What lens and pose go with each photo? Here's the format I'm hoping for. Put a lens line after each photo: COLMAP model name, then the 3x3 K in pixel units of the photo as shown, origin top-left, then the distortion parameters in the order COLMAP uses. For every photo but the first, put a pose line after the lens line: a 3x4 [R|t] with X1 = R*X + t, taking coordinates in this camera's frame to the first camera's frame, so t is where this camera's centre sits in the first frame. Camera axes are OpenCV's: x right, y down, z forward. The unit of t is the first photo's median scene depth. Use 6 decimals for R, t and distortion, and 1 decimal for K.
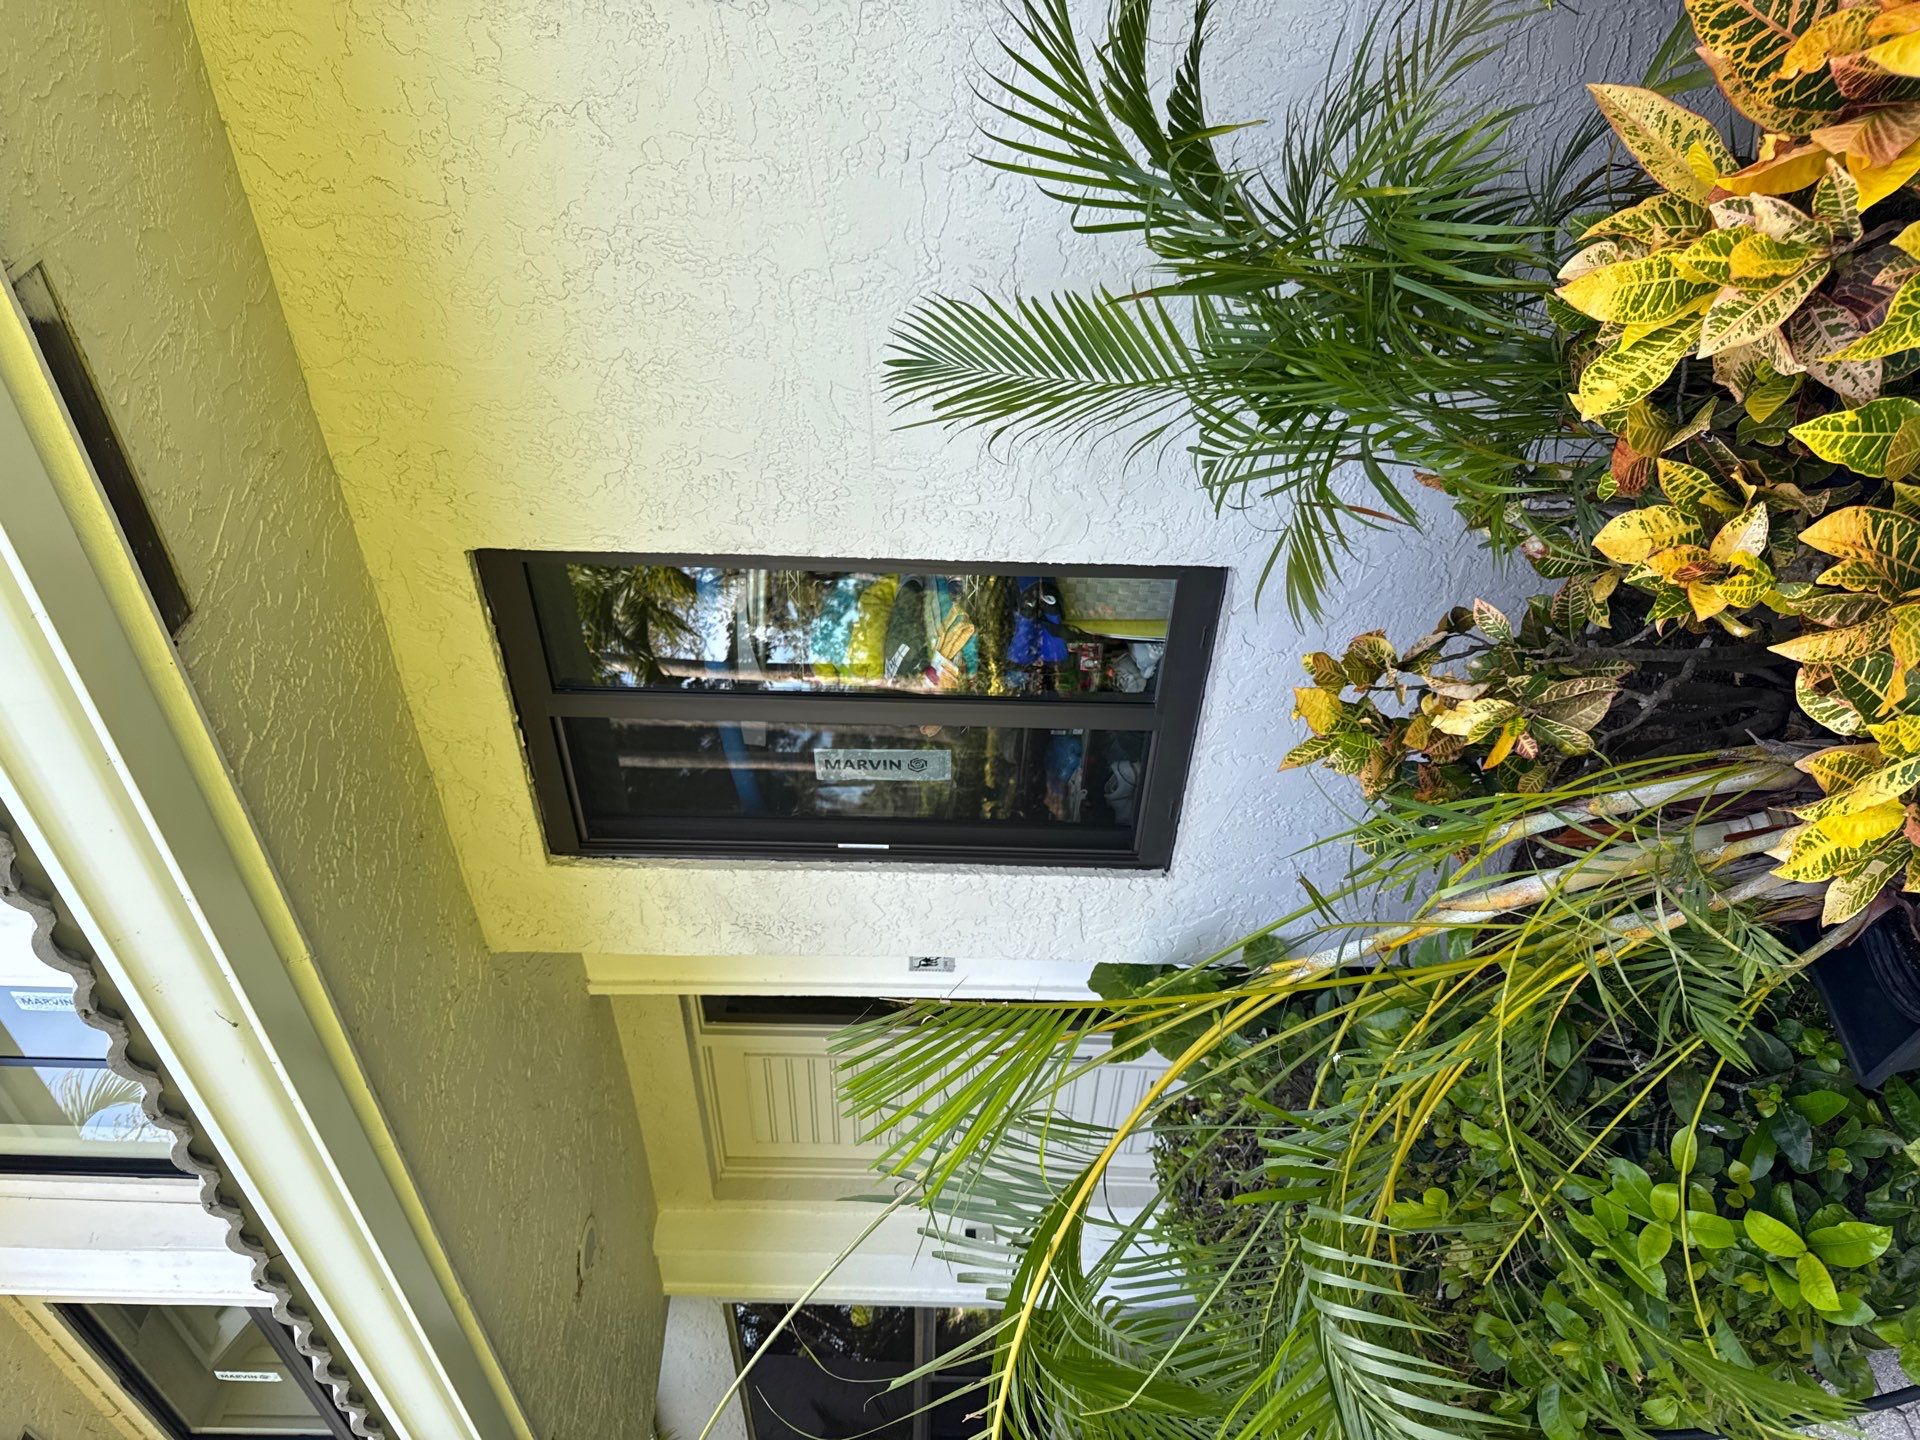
lens RADIAL K [[1330.9, 0, 955.0], [0, 1330.9, 726.9], [0, 0, 1]] dist [0.008509, -0.007109]
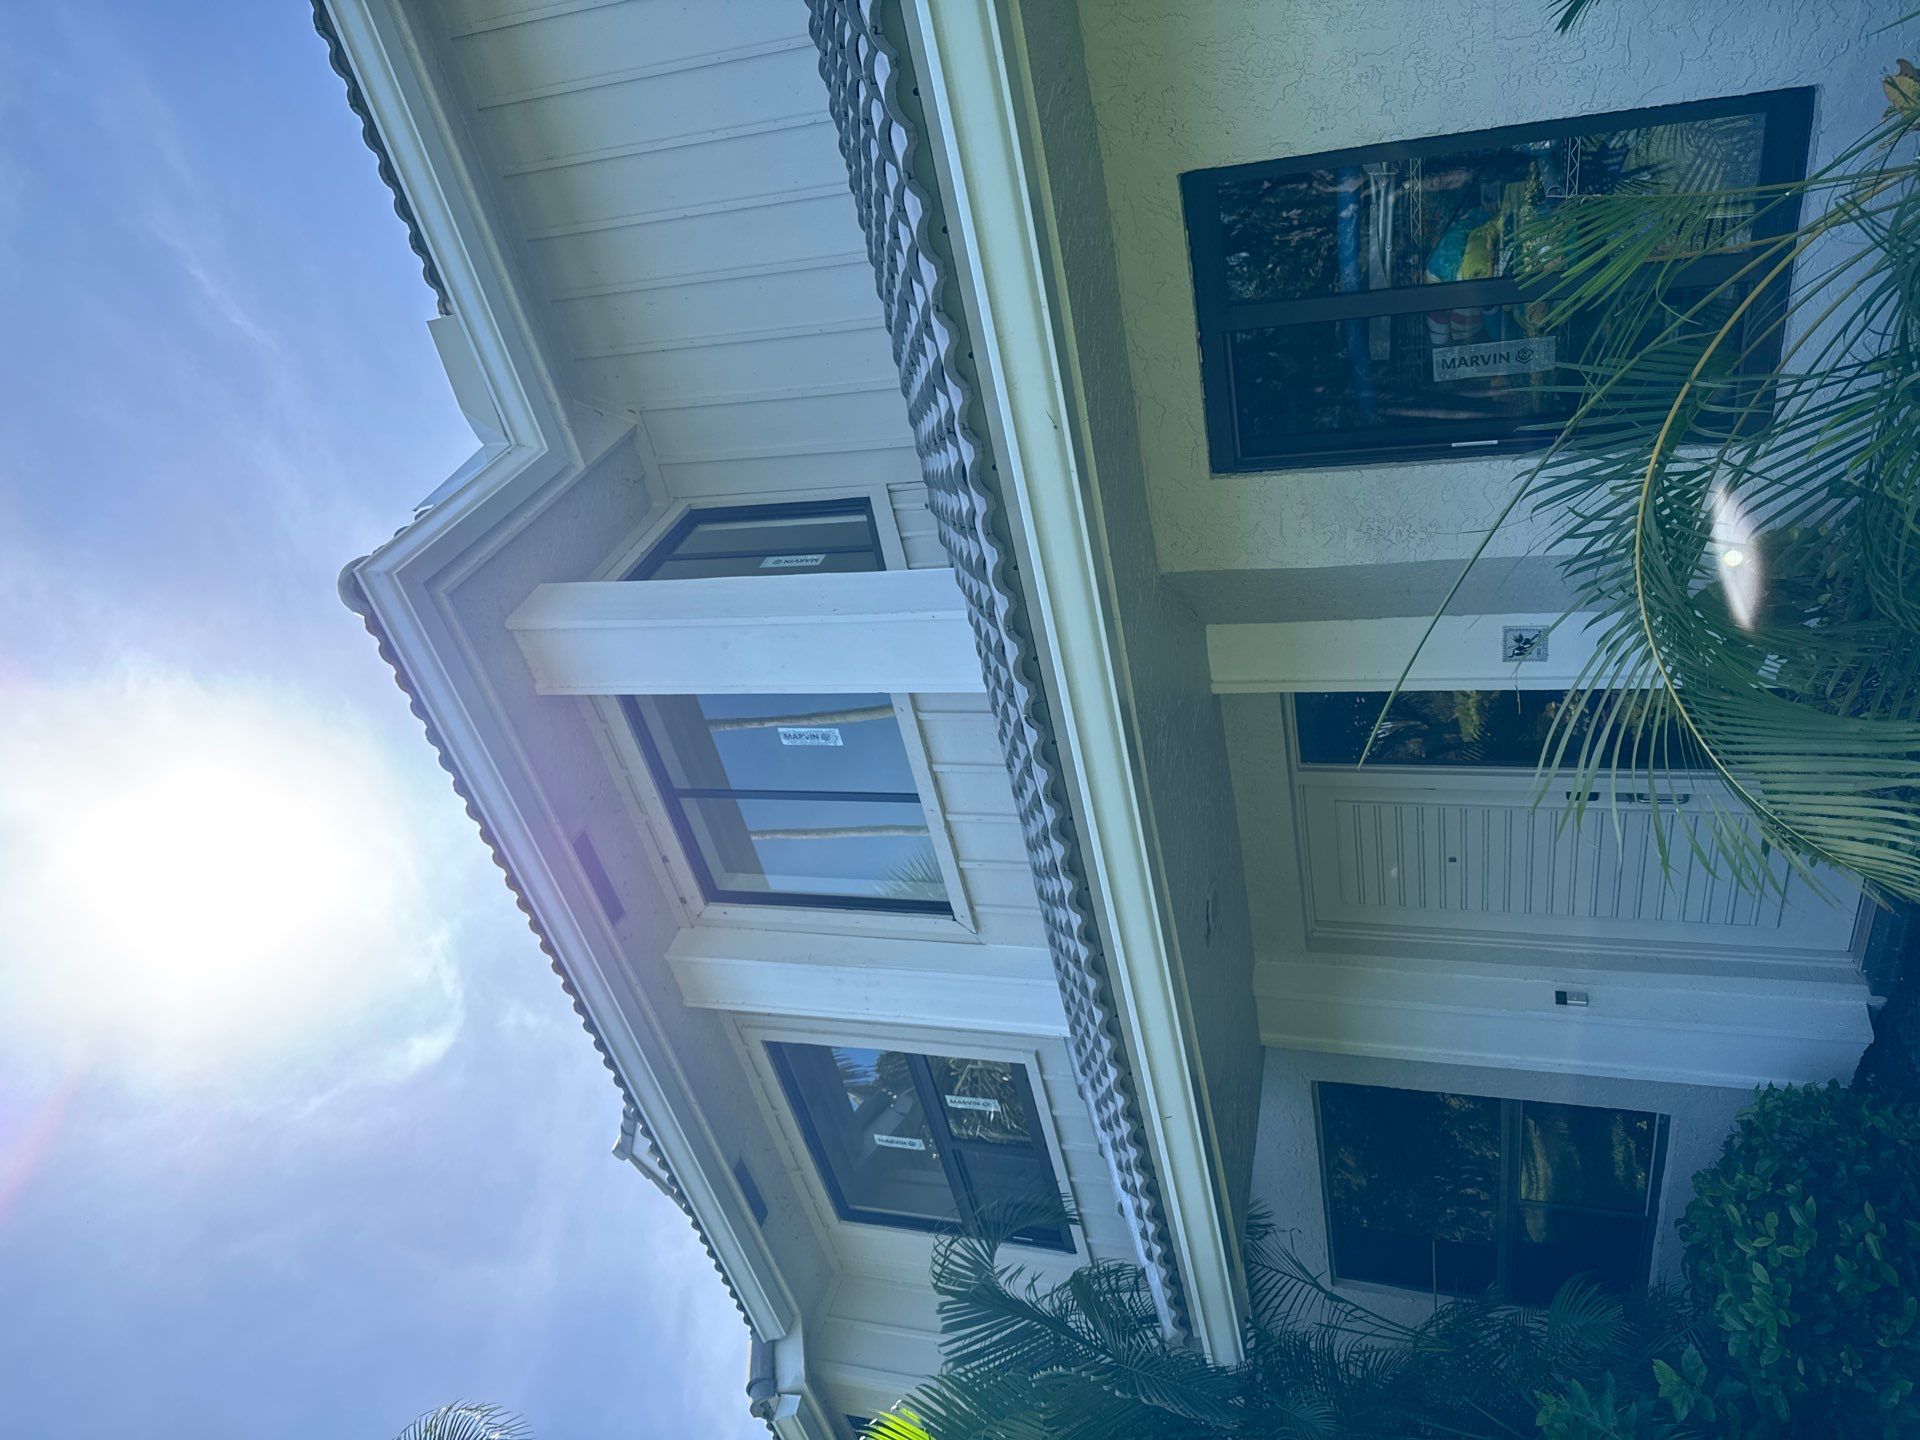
lens RADIAL K [[1330.9, 0, 953.7], [0, 1330.9, 712.3], [0, 0, 1]] dist [0.008509, -0.007109]
pose [[0.926207, -0.018190, -0.376576, -0.052372], [-0.009805, 0.997335, -0.072292, 0.406596], [0.376887, 0.070650, 0.923561, -0.259435]]
